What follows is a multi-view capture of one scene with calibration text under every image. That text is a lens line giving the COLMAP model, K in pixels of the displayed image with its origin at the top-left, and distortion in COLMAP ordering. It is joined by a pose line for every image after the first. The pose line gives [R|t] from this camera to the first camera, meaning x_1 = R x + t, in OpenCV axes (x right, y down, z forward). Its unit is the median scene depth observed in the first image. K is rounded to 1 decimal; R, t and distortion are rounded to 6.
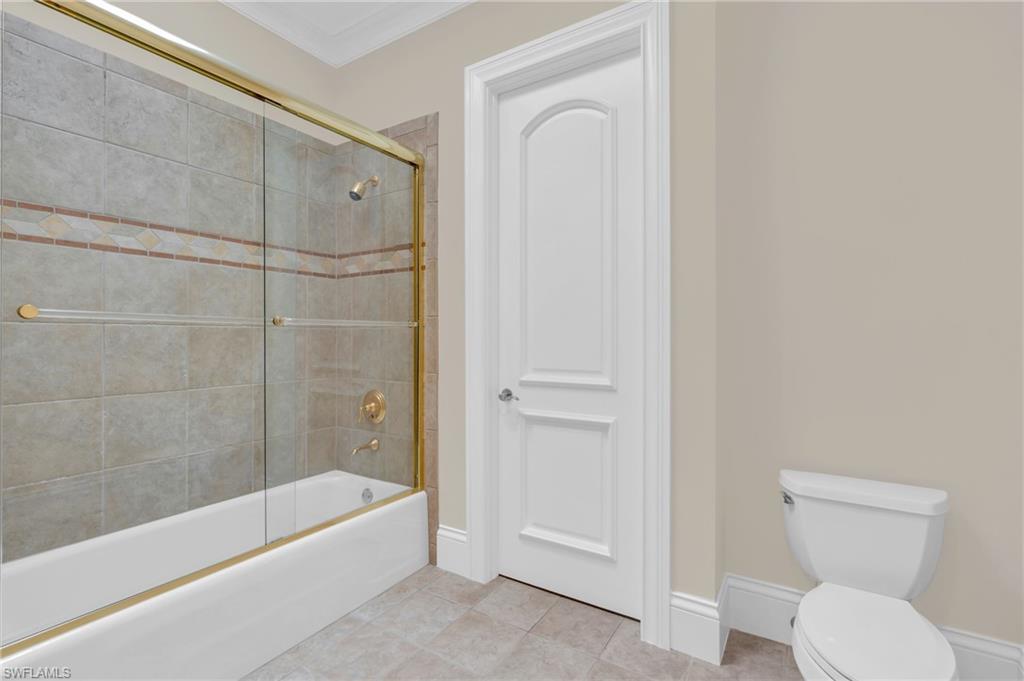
lens RADIAL K [[469.9, 0, 513.1], [0, 469.9, 336.8], [0, 0, 1]] dist [0.000832, 0.000630]
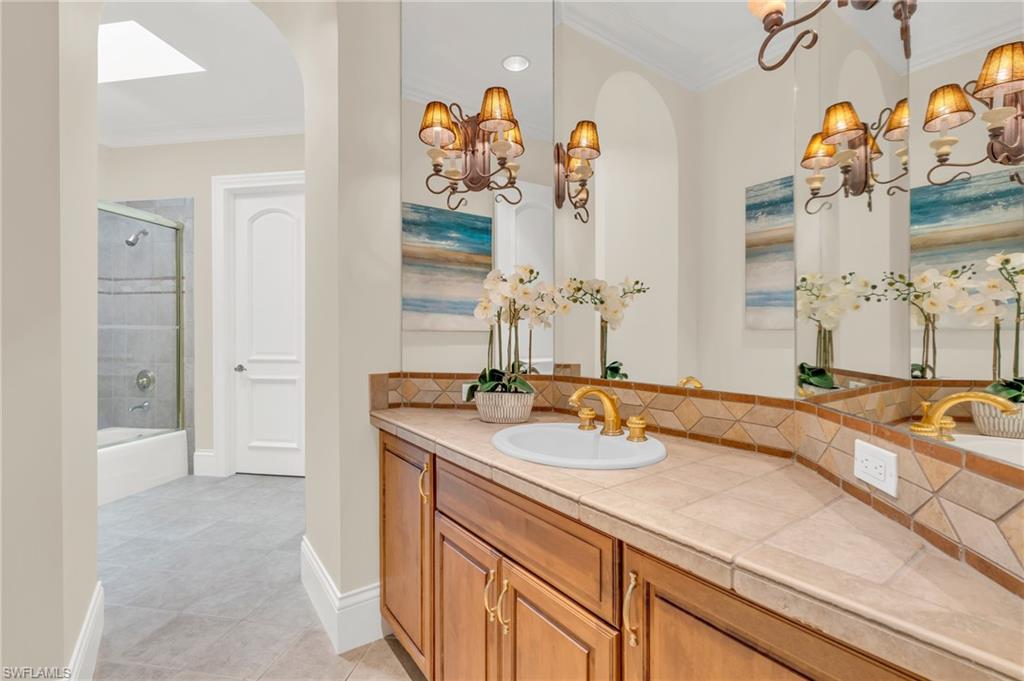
lens RADIAL K [[469.9, 0, 508.6], [0, 469.9, 341.0], [0, 0, 1]] dist [0.000832, 0.000630]
pose [[0.921615, -0.002972, 0.388093, 0.210509], [0.003036, 0.999995, 0.000446, 0.023438], [-0.388093, 0.000767, 0.921620, -0.918421]]
